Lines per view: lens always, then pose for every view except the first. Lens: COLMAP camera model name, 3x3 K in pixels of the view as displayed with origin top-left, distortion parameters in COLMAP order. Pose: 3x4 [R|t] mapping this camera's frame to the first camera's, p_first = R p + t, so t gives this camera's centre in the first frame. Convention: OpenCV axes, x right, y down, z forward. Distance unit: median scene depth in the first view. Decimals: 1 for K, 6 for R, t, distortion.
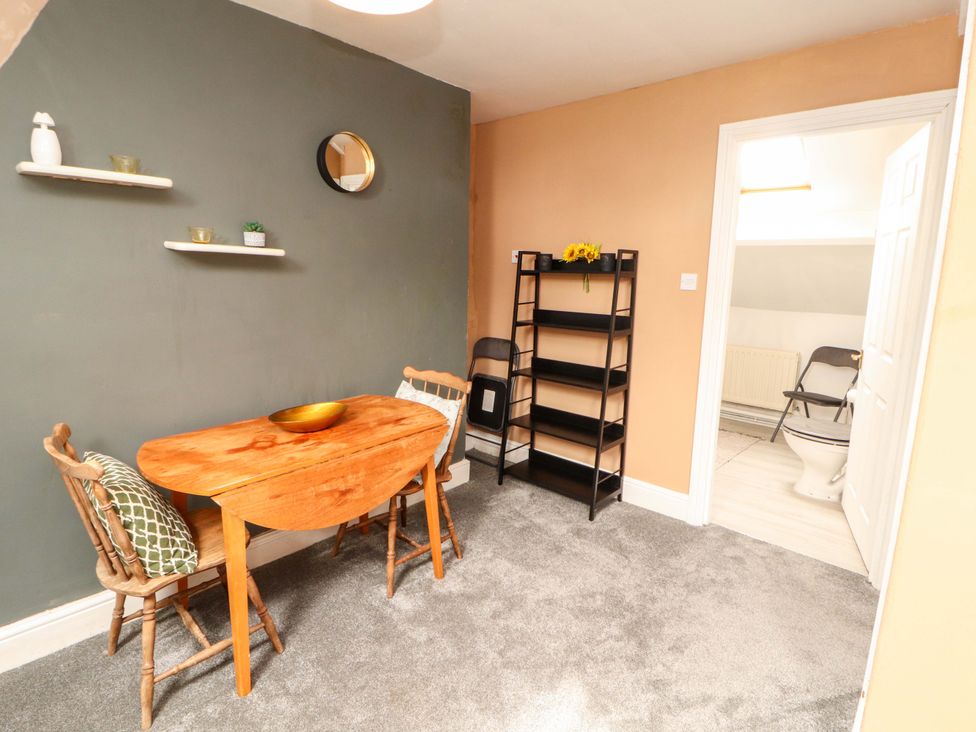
lens RADIAL K [[502.7, 0, 497.5], [0, 502.7, 349.1], [0, 0, 1]] dist [0.004510, -0.018947]
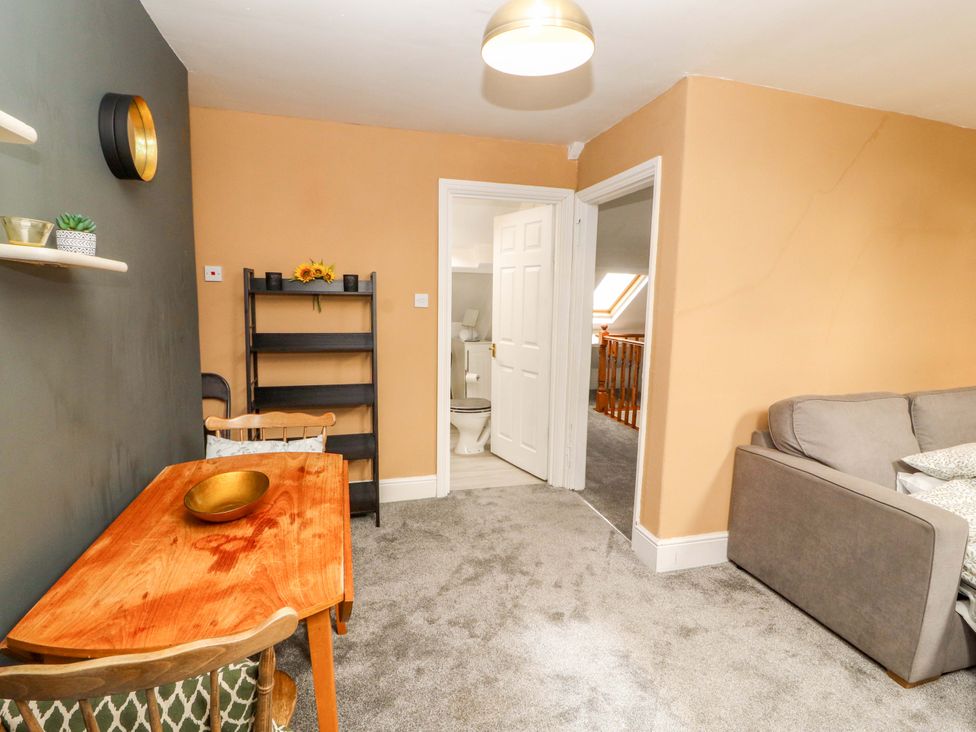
lens RADIAL K [[502.7, 0, 497.5], [0, 502.7, 349.1], [0, 0, 1]] dist [0.004510, -0.018947]
pose [[0.532576, -0.098619, 0.840617, -0.743961], [0.120721, 0.991885, 0.039882, -0.057891], [-0.837729, 0.080240, 0.540160, 0.264712]]
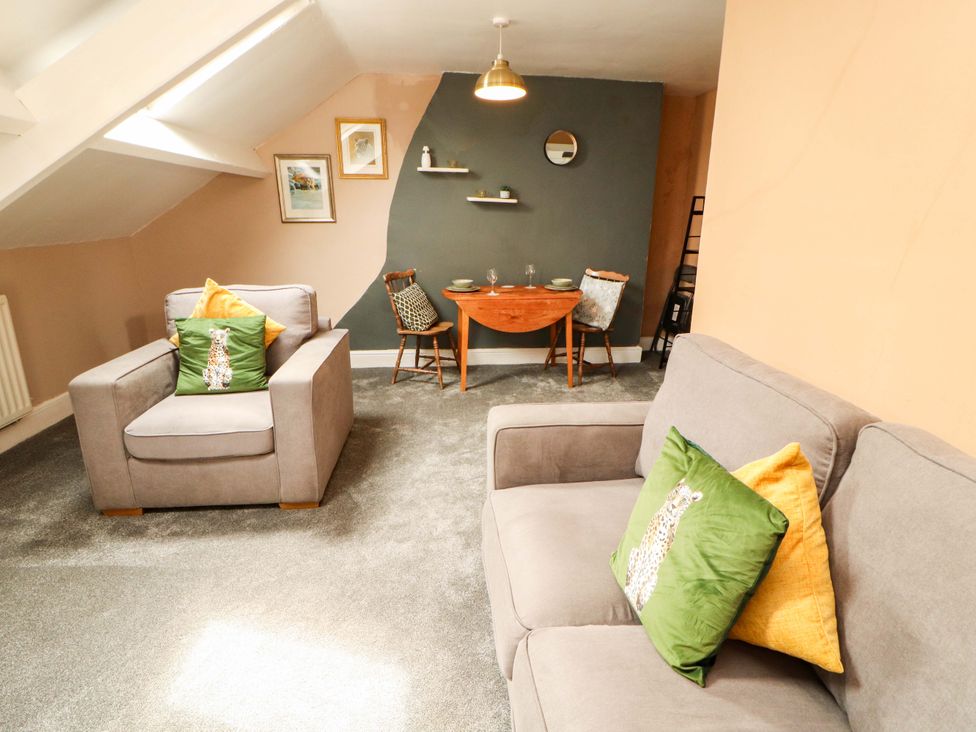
lens RADIAL K [[502.7, 0, 497.5], [0, 502.7, 349.1], [0, 0, 1]] dist [0.004510, -0.018947]
pose [[0.743695, 0.162910, -0.648366, 0.903215], [-0.103884, 0.986235, 0.128645, 0.134680], [0.660399, -0.028317, 0.750381, -0.546481]]
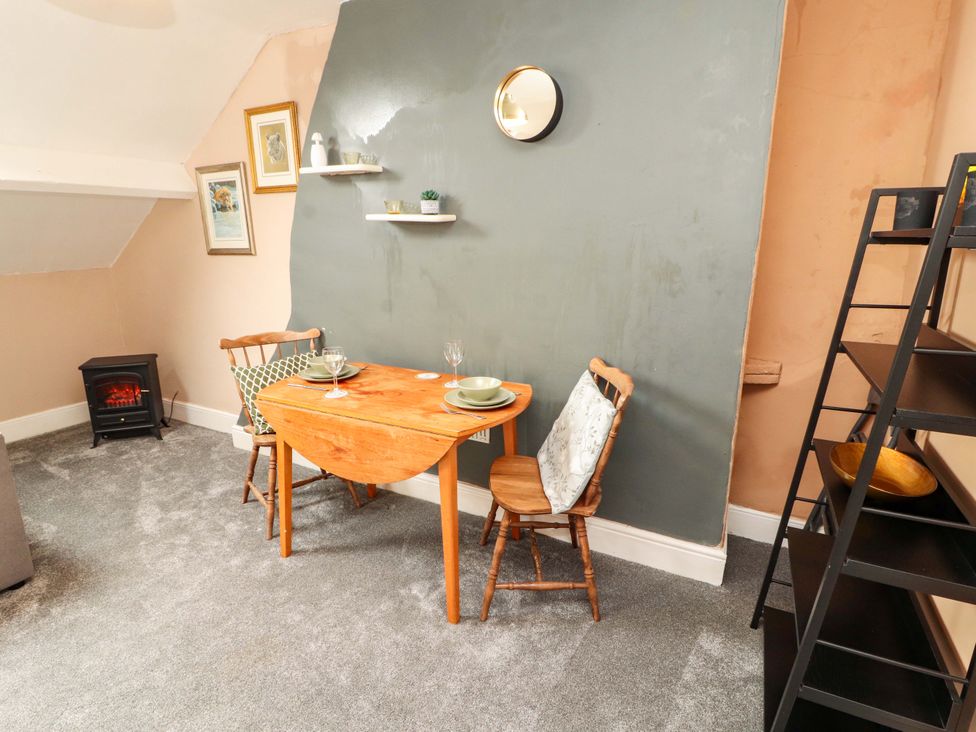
lens RADIAL K [[502.7, 0, 497.5], [0, 502.7, 349.1], [0, 0, 1]] dist [0.004510, -0.018947]
pose [[0.255412, 0.191560, -0.947665, 0.636905], [-0.153240, 0.975806, 0.155947, -0.113858], [0.954611, 0.105389, 0.278587, 0.880938]]
